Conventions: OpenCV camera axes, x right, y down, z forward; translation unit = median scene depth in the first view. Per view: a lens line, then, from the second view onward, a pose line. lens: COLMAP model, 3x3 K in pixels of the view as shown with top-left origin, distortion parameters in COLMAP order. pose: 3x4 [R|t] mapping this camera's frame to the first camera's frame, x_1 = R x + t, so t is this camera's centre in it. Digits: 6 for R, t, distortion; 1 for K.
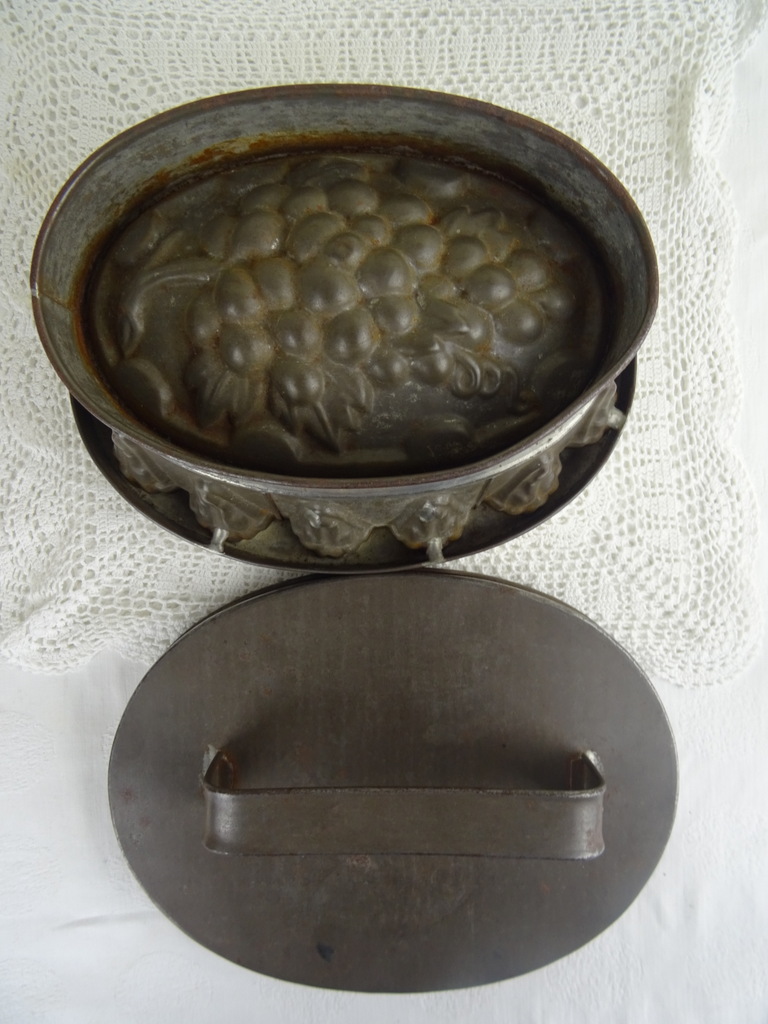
lens RADIAL K [[726.9, 0, 380.7], [0, 726.9, 517.3], [0, 0, 1]] dist [0.004448, -0.017967]
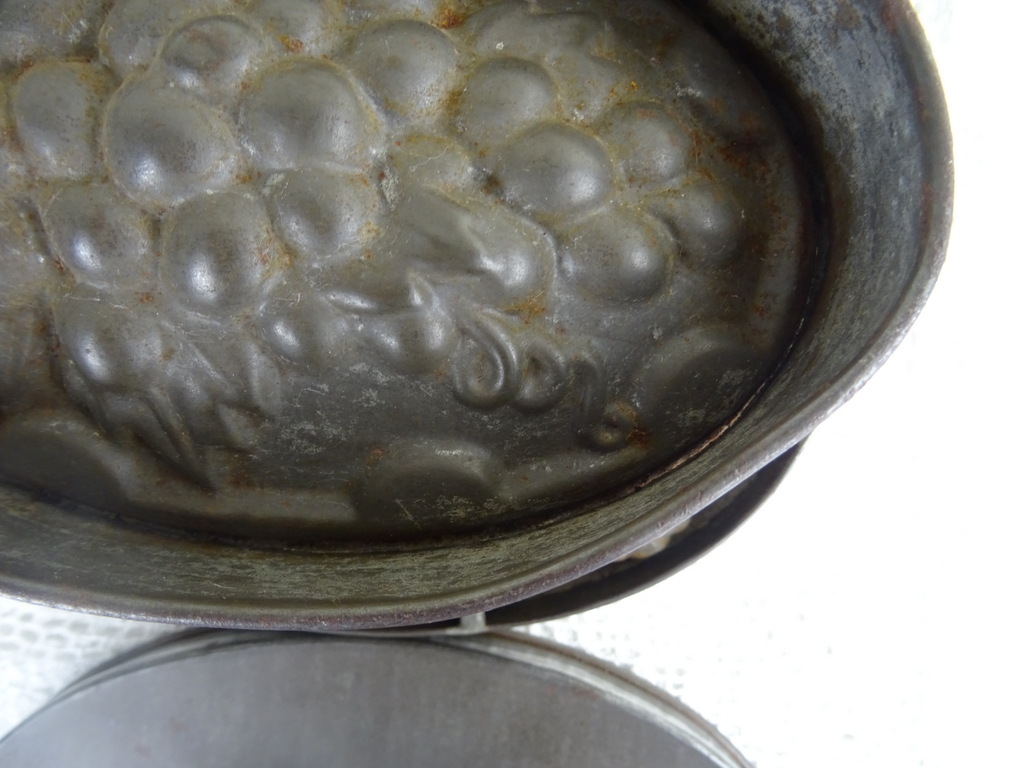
lens RADIAL K [[726.9, 0, 513.8], [0, 726.9, 393.2], [0, 0, 1]] dist [0.004448, -0.017967]
pose [[0.994032, 0.104307, -0.031952, 0.150821], [-0.105068, 0.994196, -0.023131, -0.167240], [0.029354, 0.026350, 0.999222, 0.547566]]
